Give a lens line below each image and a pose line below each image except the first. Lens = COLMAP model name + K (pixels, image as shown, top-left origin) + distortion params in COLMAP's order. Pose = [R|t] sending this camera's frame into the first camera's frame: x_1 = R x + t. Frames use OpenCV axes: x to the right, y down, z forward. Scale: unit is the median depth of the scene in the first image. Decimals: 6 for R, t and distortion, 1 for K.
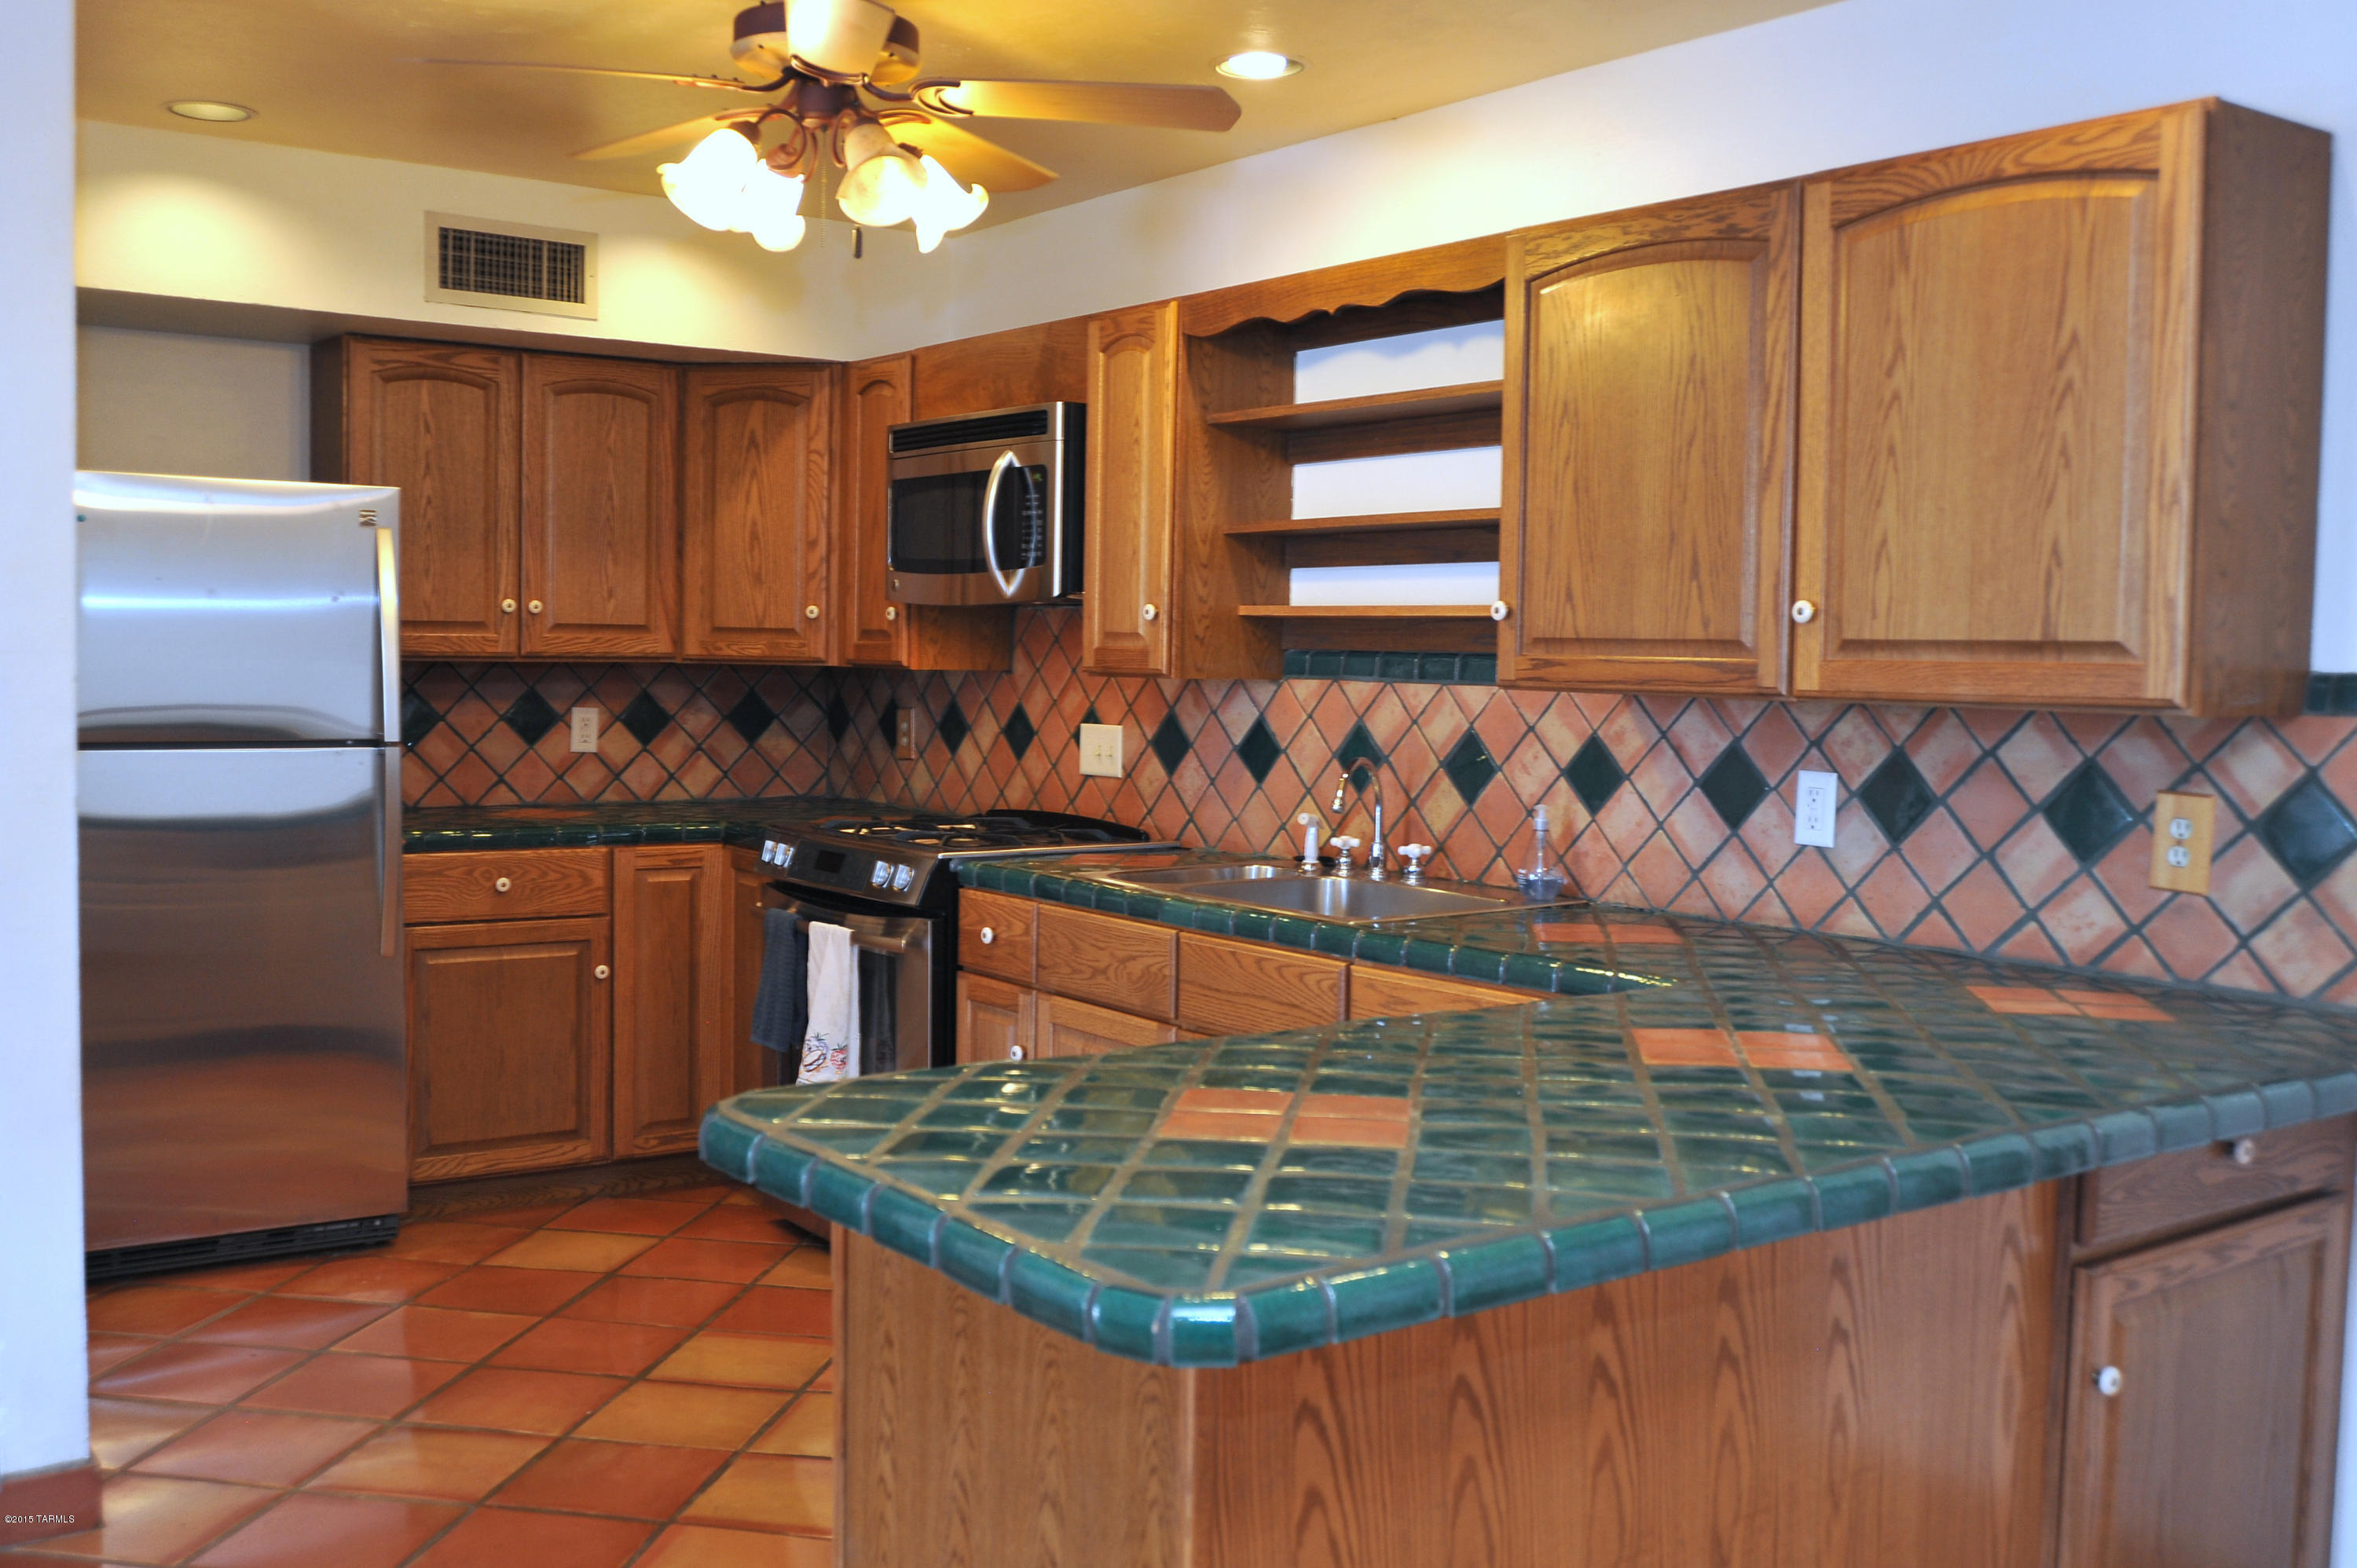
lens RADIAL K [[2215.2, 0, 1178.5], [0, 2215.2, 784.0], [0, 0, 1]] dist [-0.058178, 0.026214]
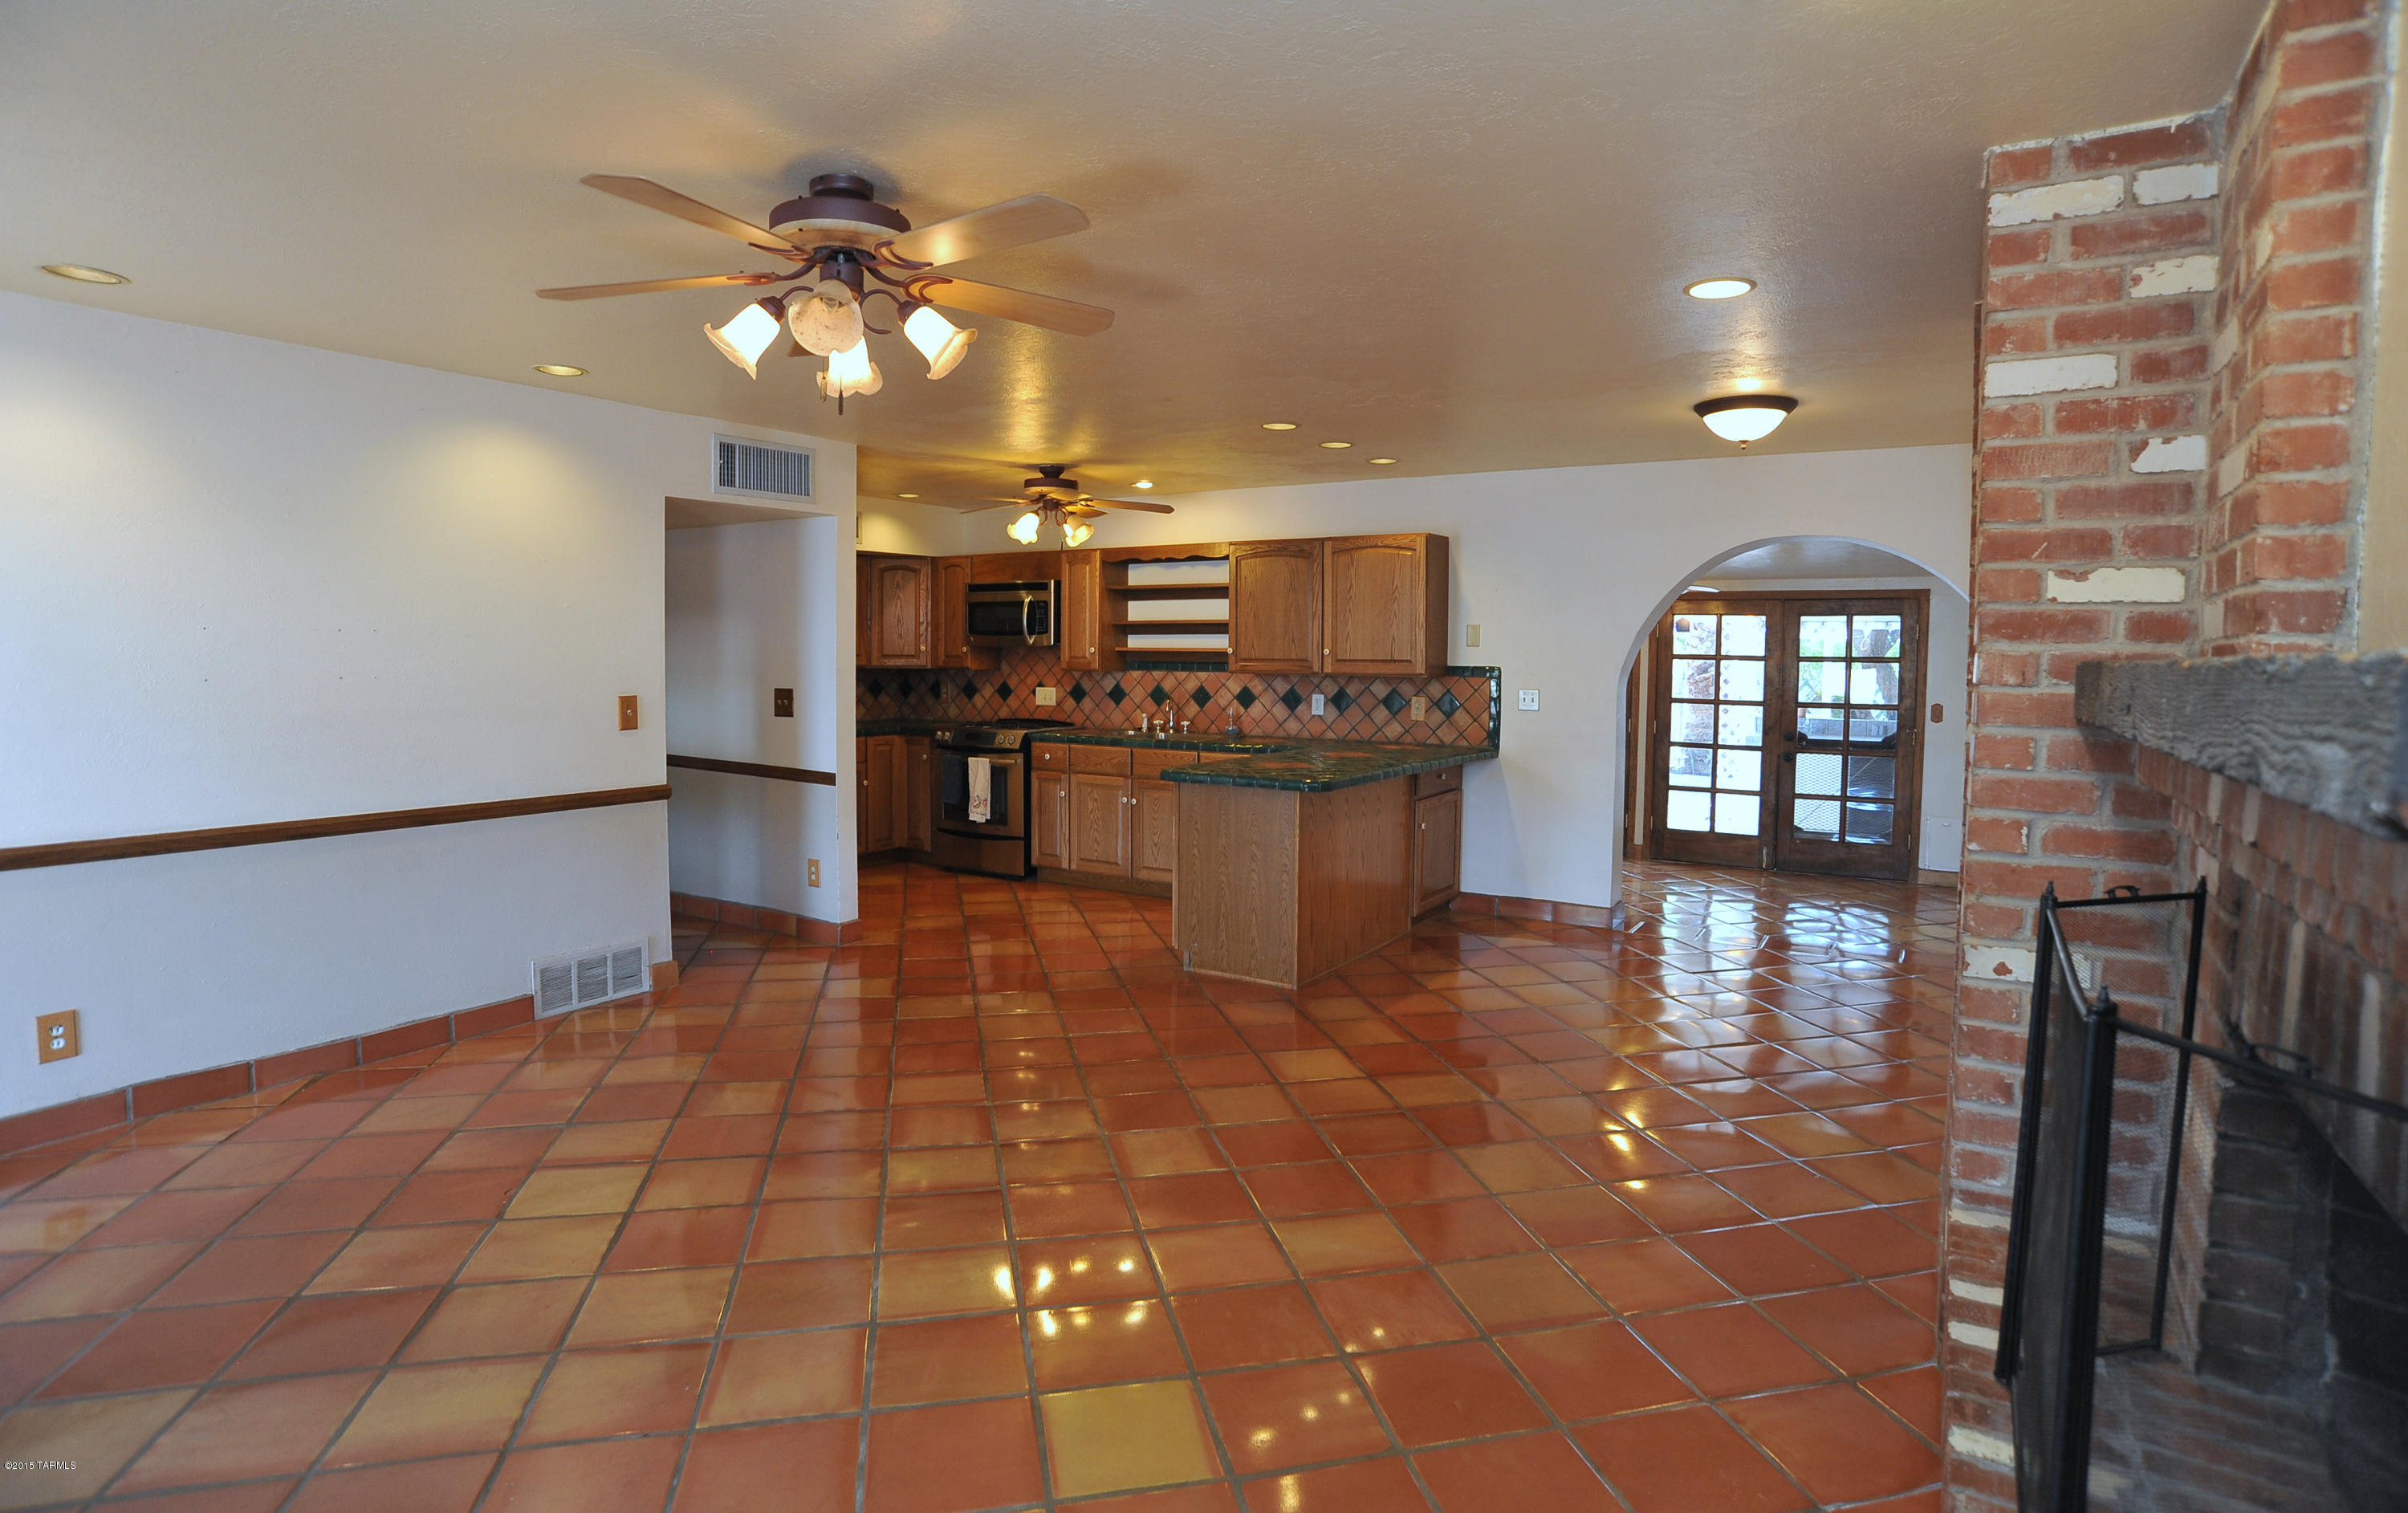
lens RADIAL K [[1225.6, 0, 1194.6], [0, 1225.6, 710.0], [0, 0, 1]] dist [-0.080228, 0.000680]
pose [[0.931447, -0.029239, 0.362701, -0.481570], [0.032490, 0.999468, -0.002863, 0.014739], [-0.362425, 0.014451, 0.931901, -0.615592]]
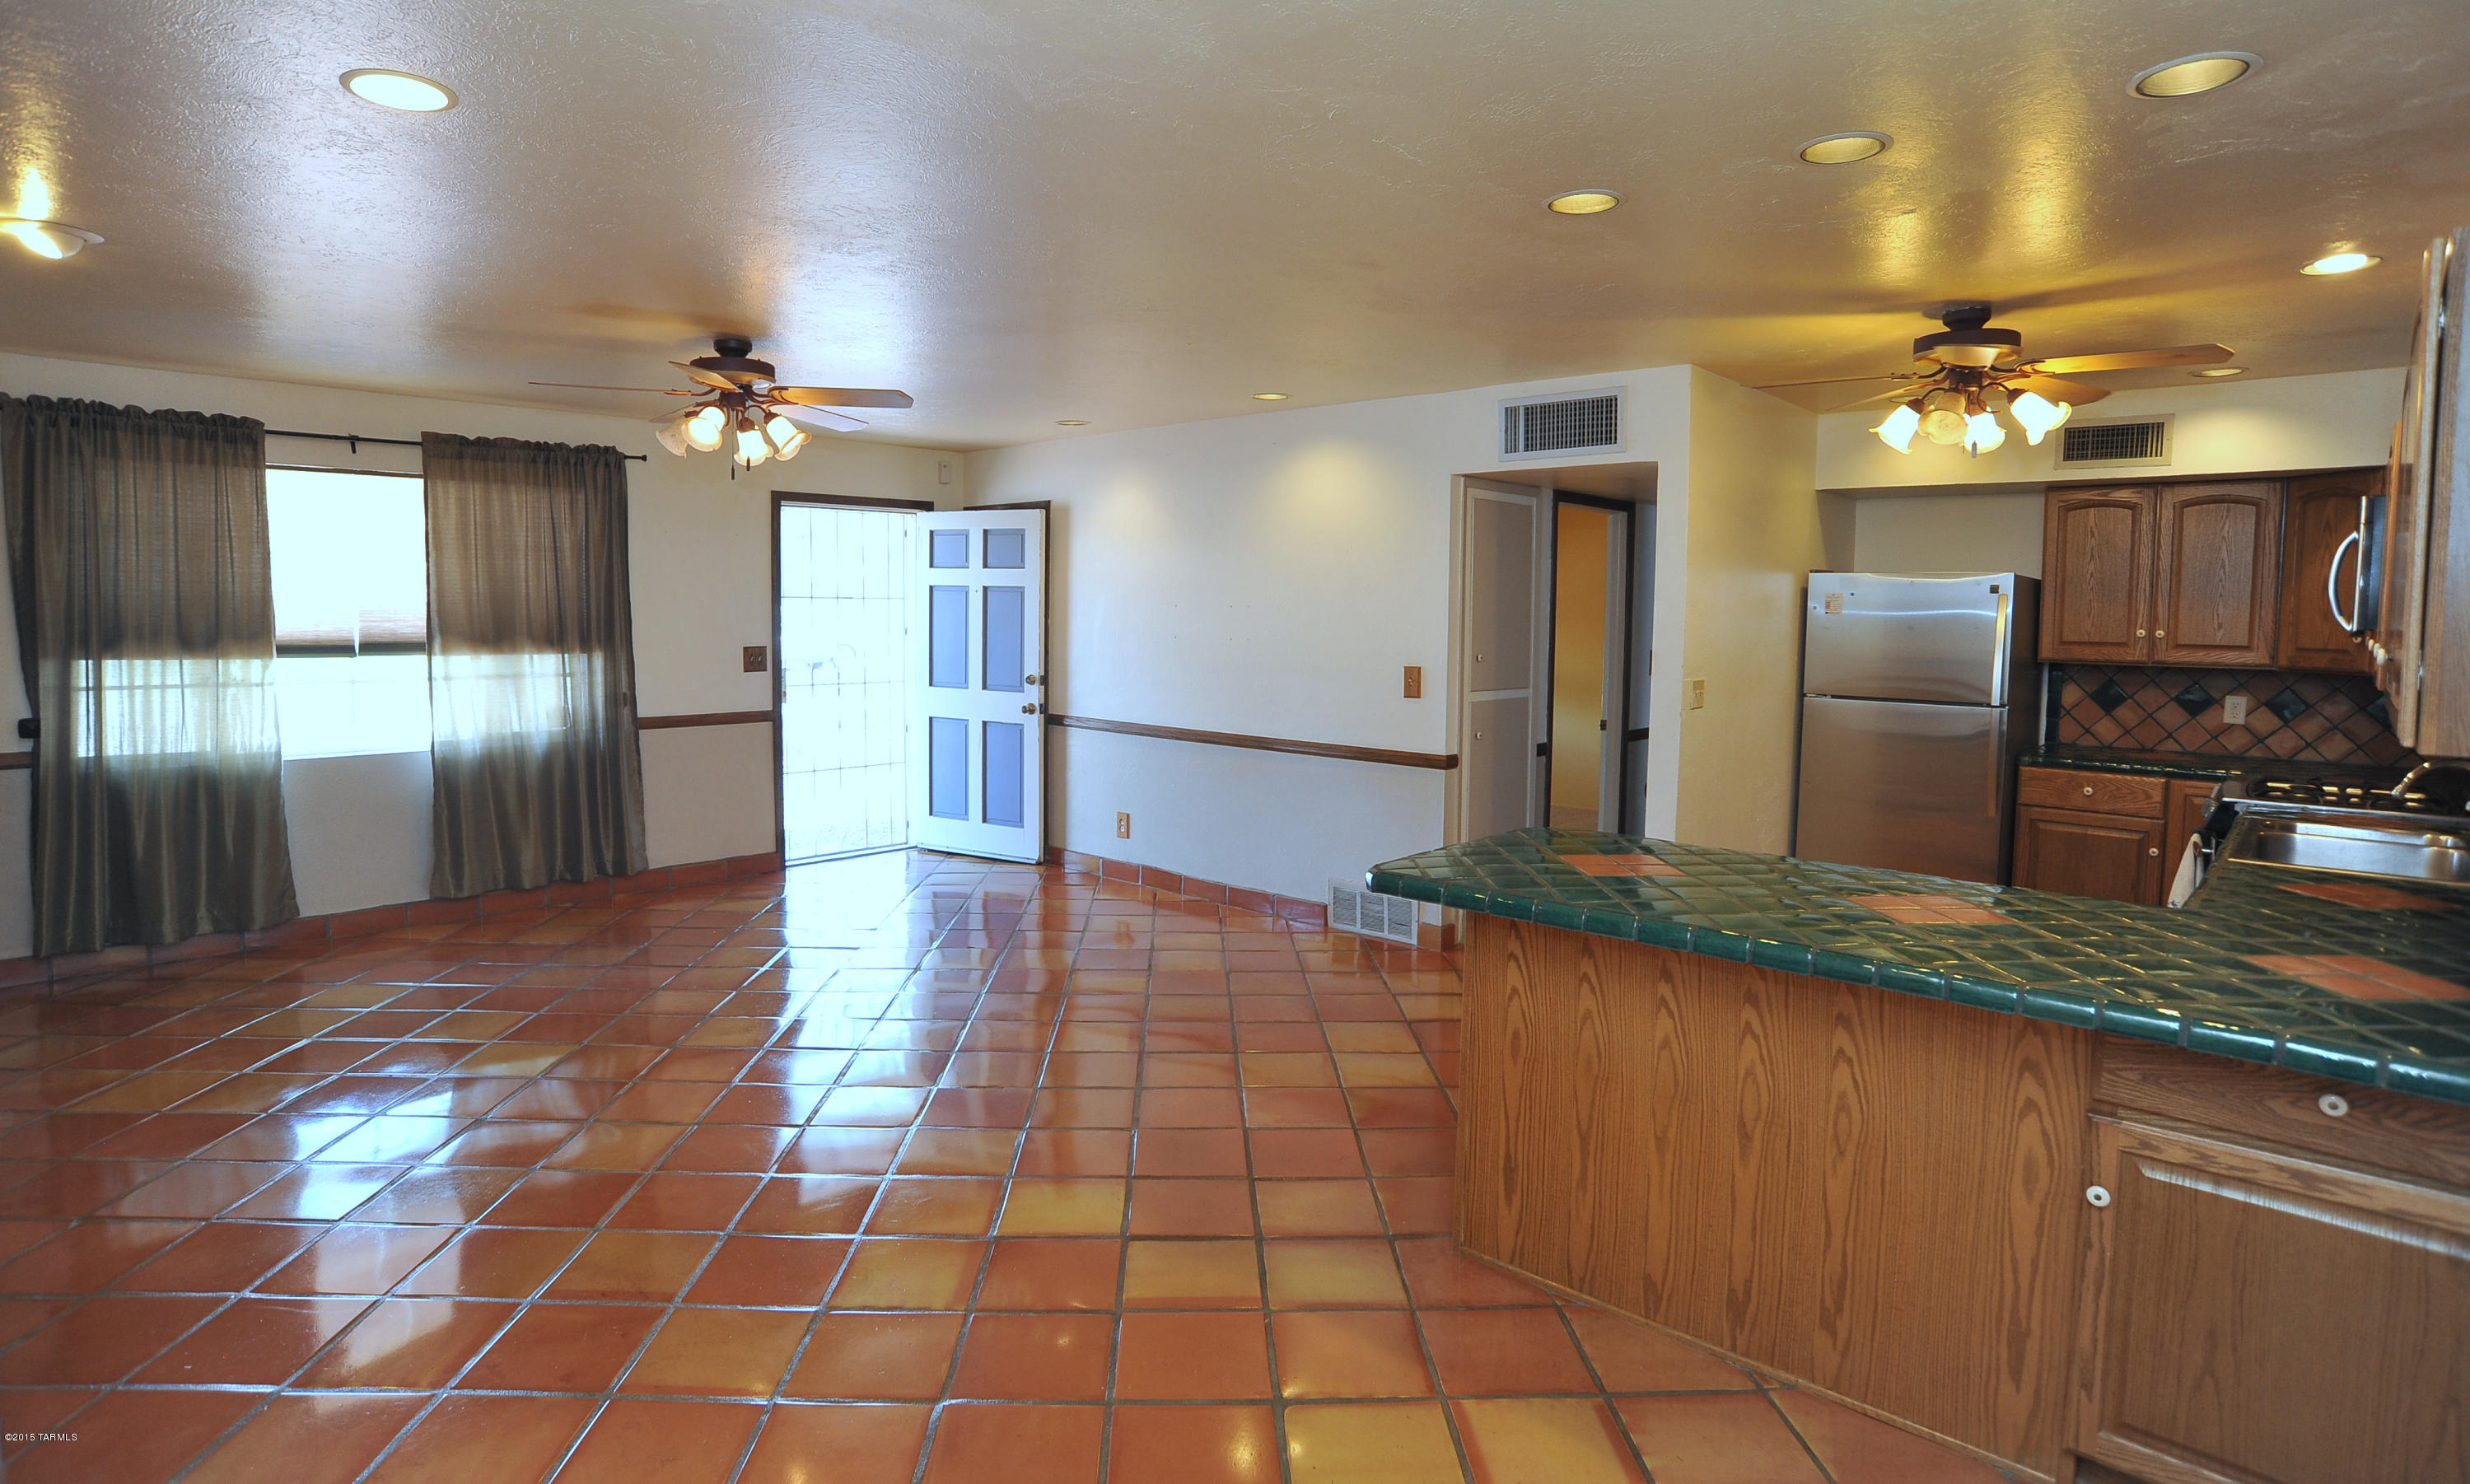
lens RADIAL K [[1269.2, 0, 1221.2], [0, 1269.2, 687.8], [0, 0, 1]] dist [-0.103628, 0.049642]
pose [[0.186821, 0.047578, -0.981241, 0.573469], [-0.069050, 0.996992, 0.035196, -0.026017], [0.979964, 0.061179, 0.189545, 0.137970]]
